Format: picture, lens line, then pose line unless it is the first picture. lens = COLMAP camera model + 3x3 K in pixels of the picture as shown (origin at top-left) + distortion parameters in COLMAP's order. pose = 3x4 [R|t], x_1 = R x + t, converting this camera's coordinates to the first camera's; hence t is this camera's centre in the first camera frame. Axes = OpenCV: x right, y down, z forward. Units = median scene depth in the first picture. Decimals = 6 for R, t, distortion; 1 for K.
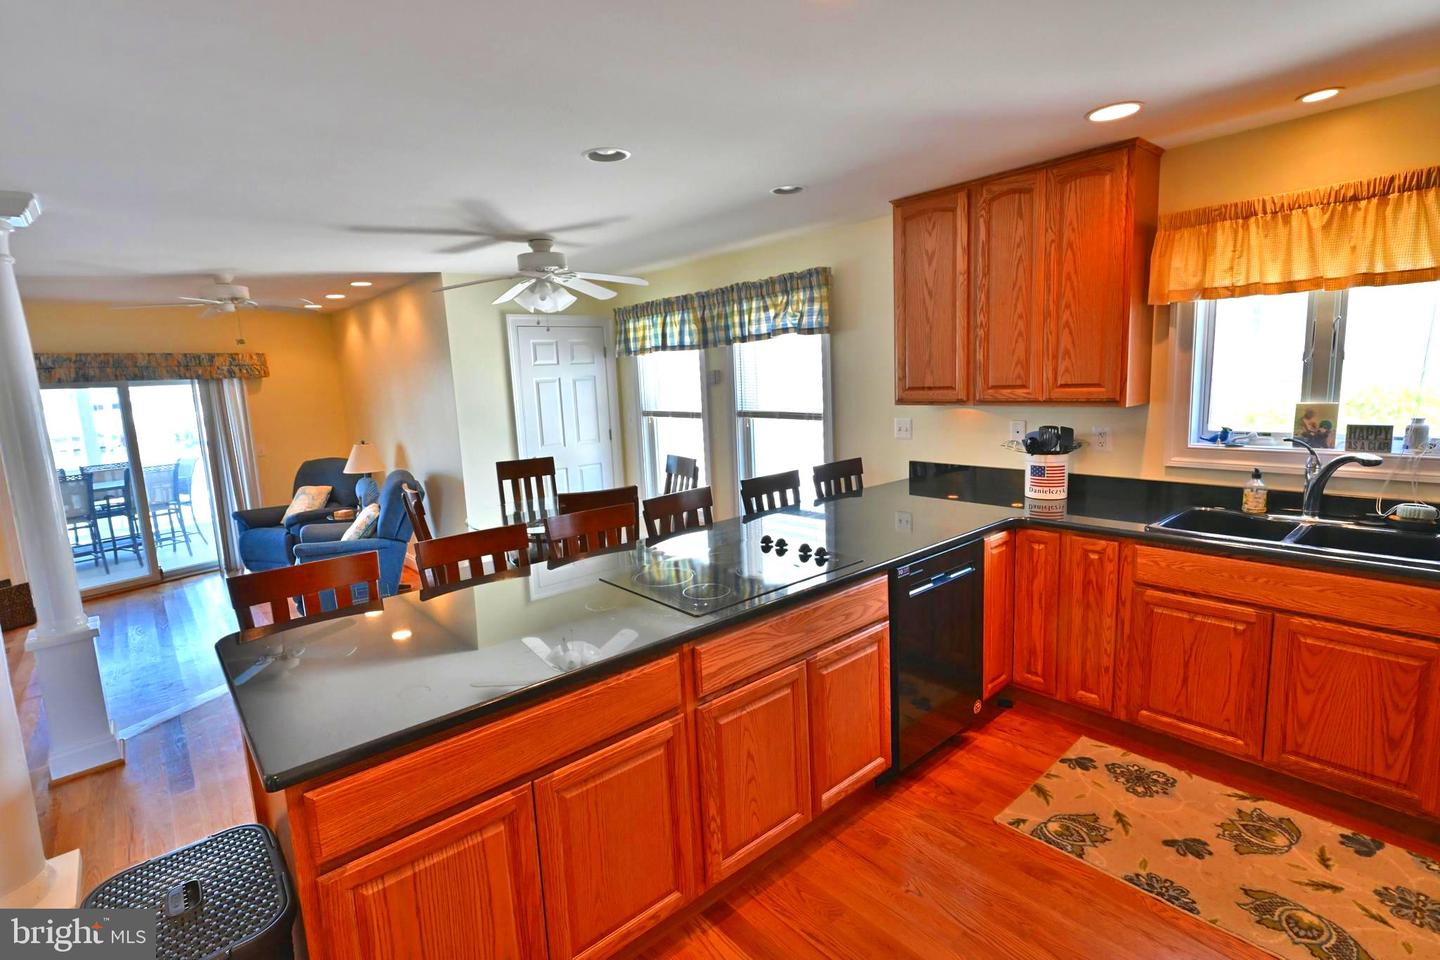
lens RADIAL K [[686.0, 0, 716.3], [0, 686.0, 467.2], [0, 0, 1]] dist [0.002768, 0.001131]
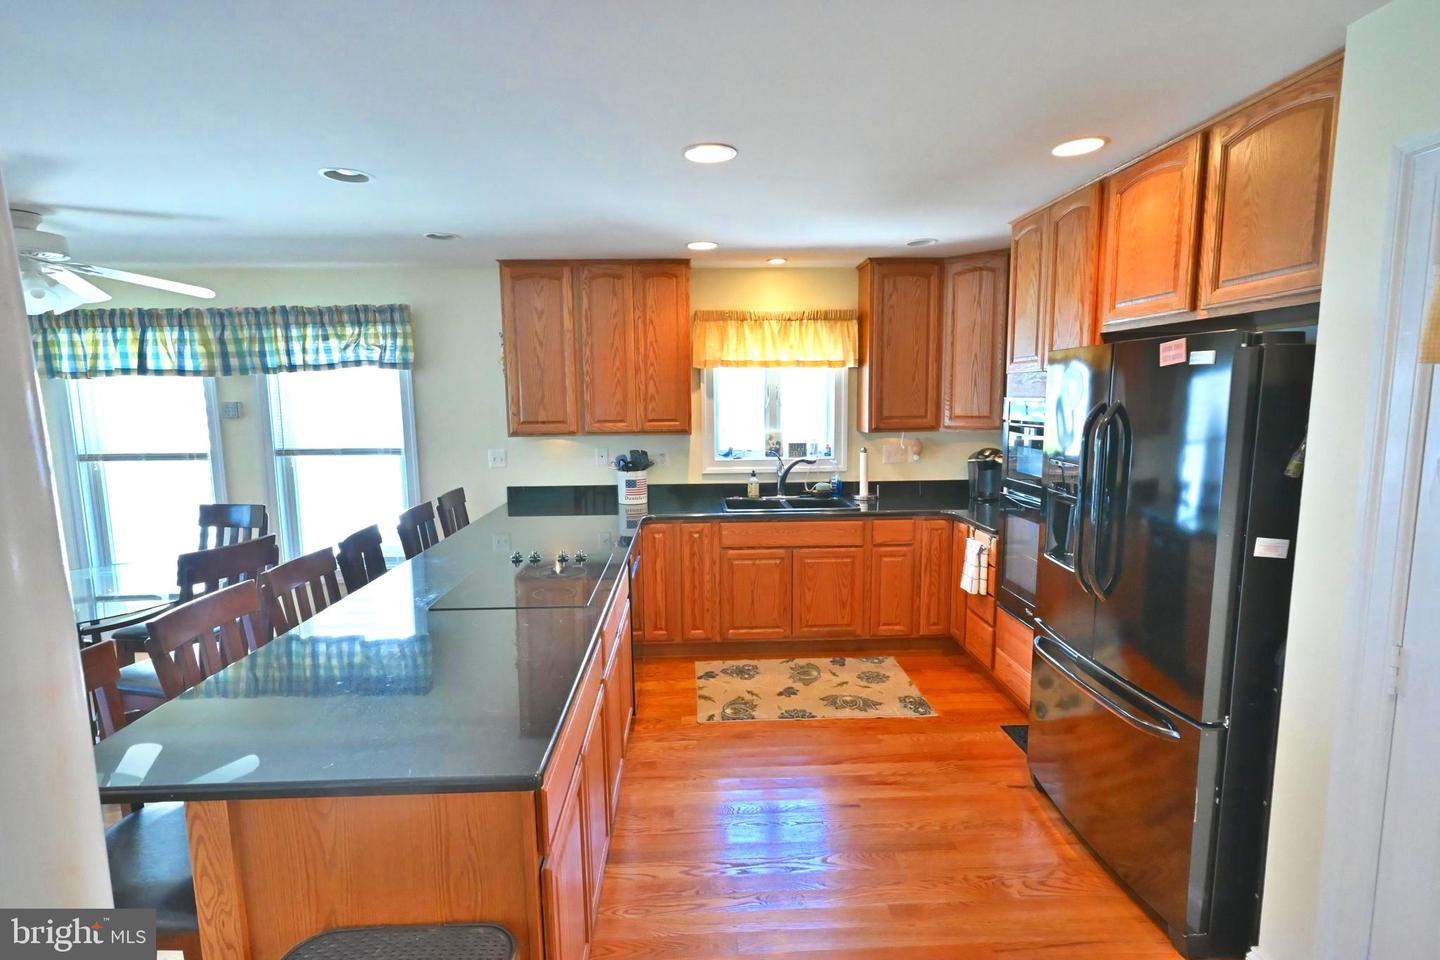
lens RADIAL K [[686.0, 0, 715.2], [0, 686.0, 473.3], [0, 0, 1]] dist [0.002768, 0.001131]
pose [[0.623743, -0.053686, 0.779784, -0.463147], [0.091664, 0.995779, -0.004765, 0.006205], [-0.776236, 0.074451, 0.626031, 0.029867]]
